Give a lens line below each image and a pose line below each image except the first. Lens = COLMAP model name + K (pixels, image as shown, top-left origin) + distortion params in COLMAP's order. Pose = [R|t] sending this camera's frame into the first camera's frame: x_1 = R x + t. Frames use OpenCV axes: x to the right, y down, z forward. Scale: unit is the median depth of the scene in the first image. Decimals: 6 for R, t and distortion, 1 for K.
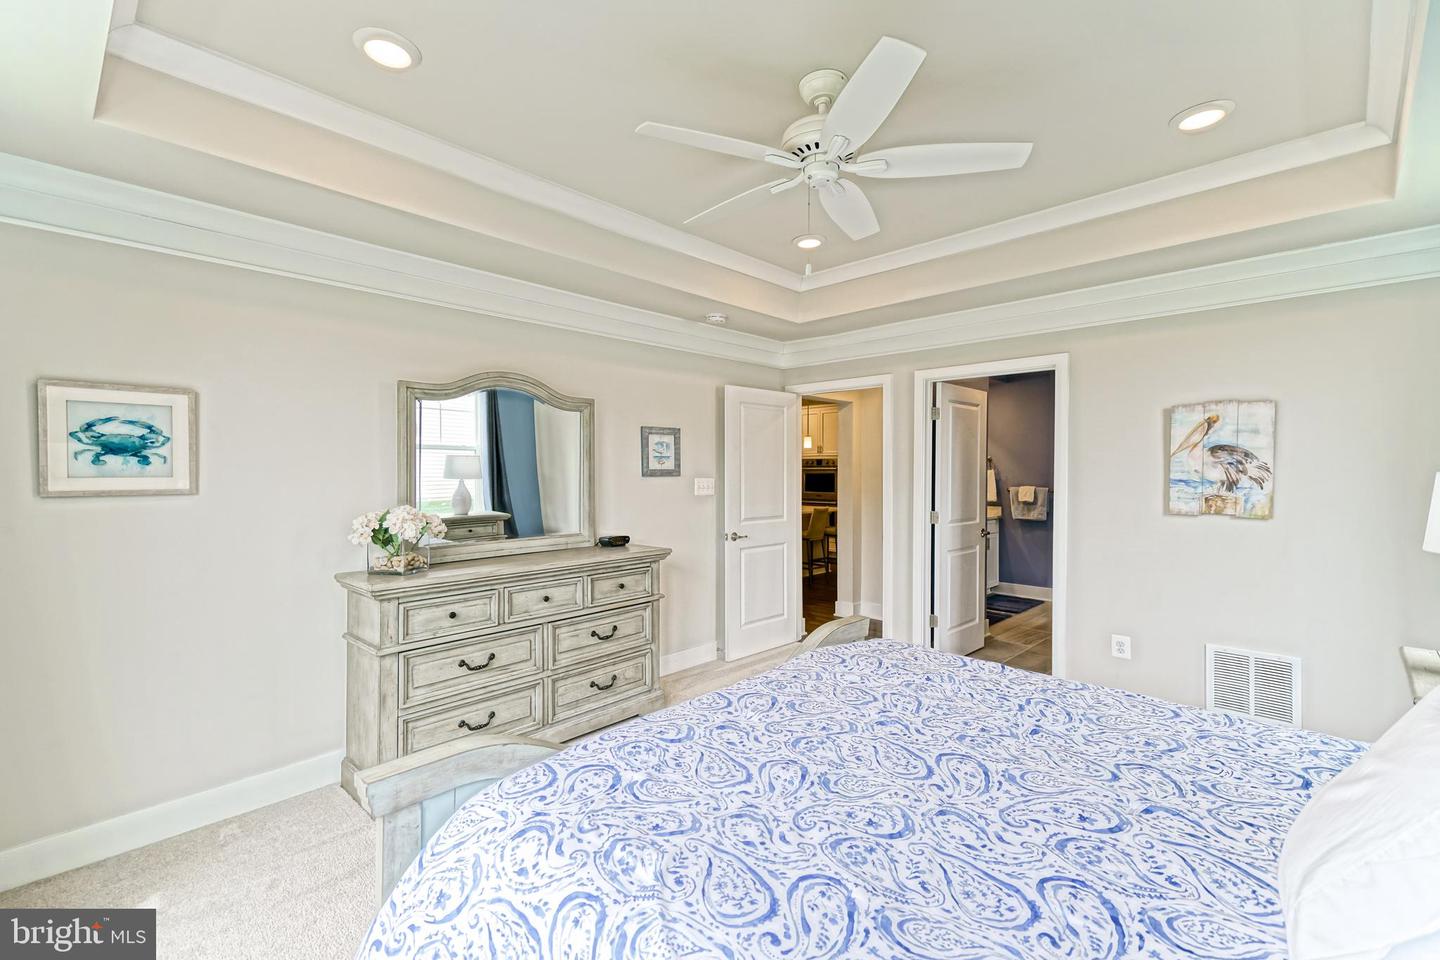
lens RADIAL K [[634.6, 0, 717.1], [0, 634.6, 483.3], [0, 0, 1]] dist [0.035379, -0.000175]
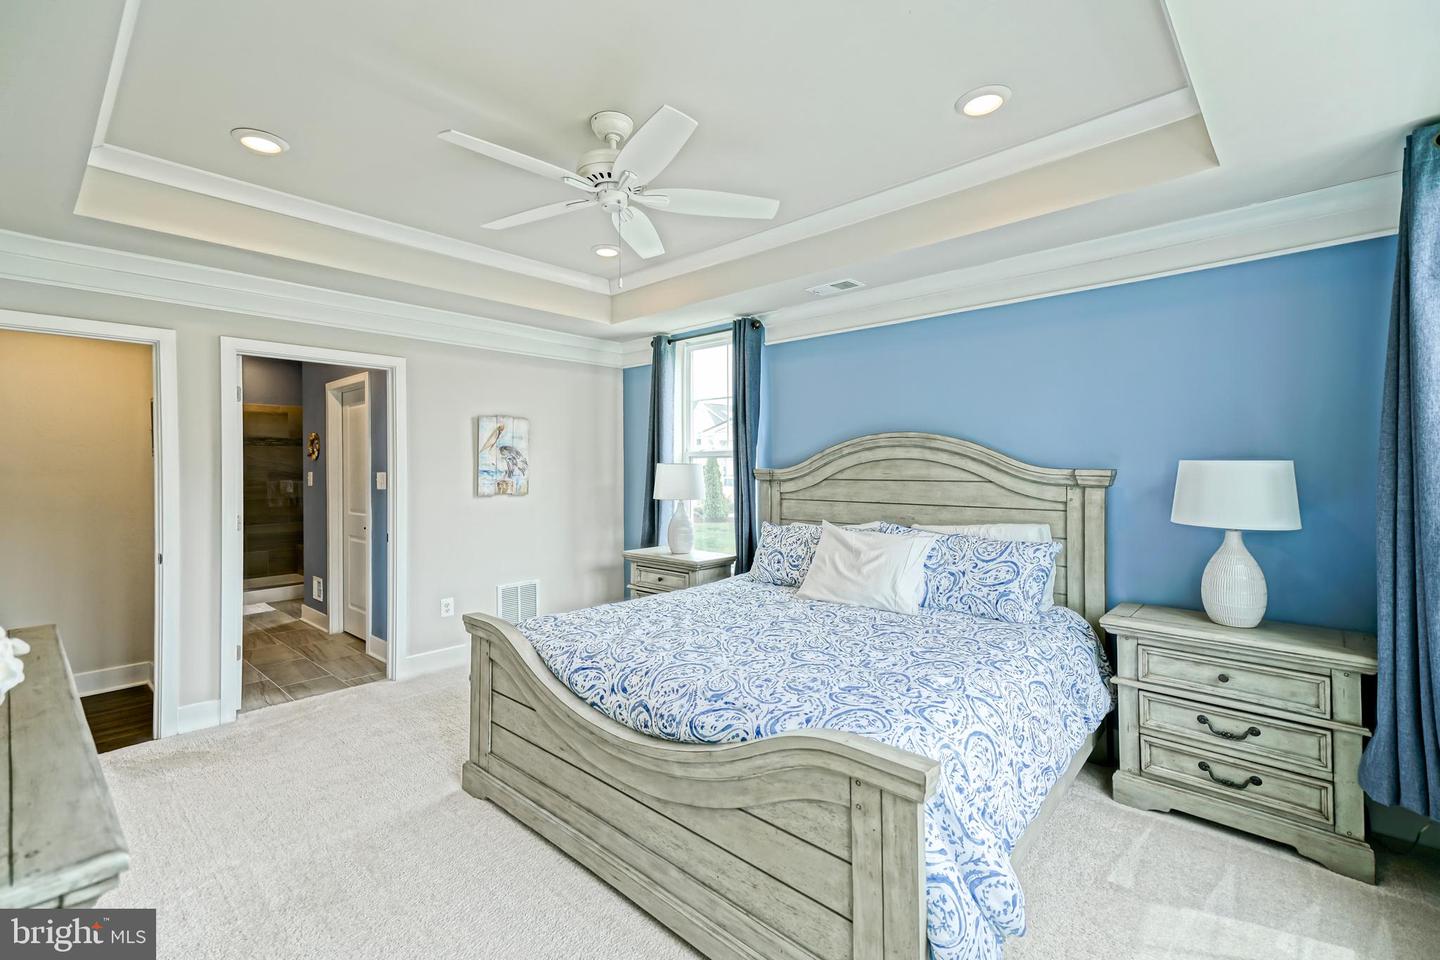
lens RADIAL K [[634.6, 0, 699.0], [0, 634.6, 457.1], [0, 0, 1]] dist [0.035379, -0.000175]
pose [[-0.012702, 0.013456, 0.999829, -0.654919], [0.023250, 0.999643, -0.013159, -0.005294], [-0.999649, 0.023079, -0.013010, 0.580972]]
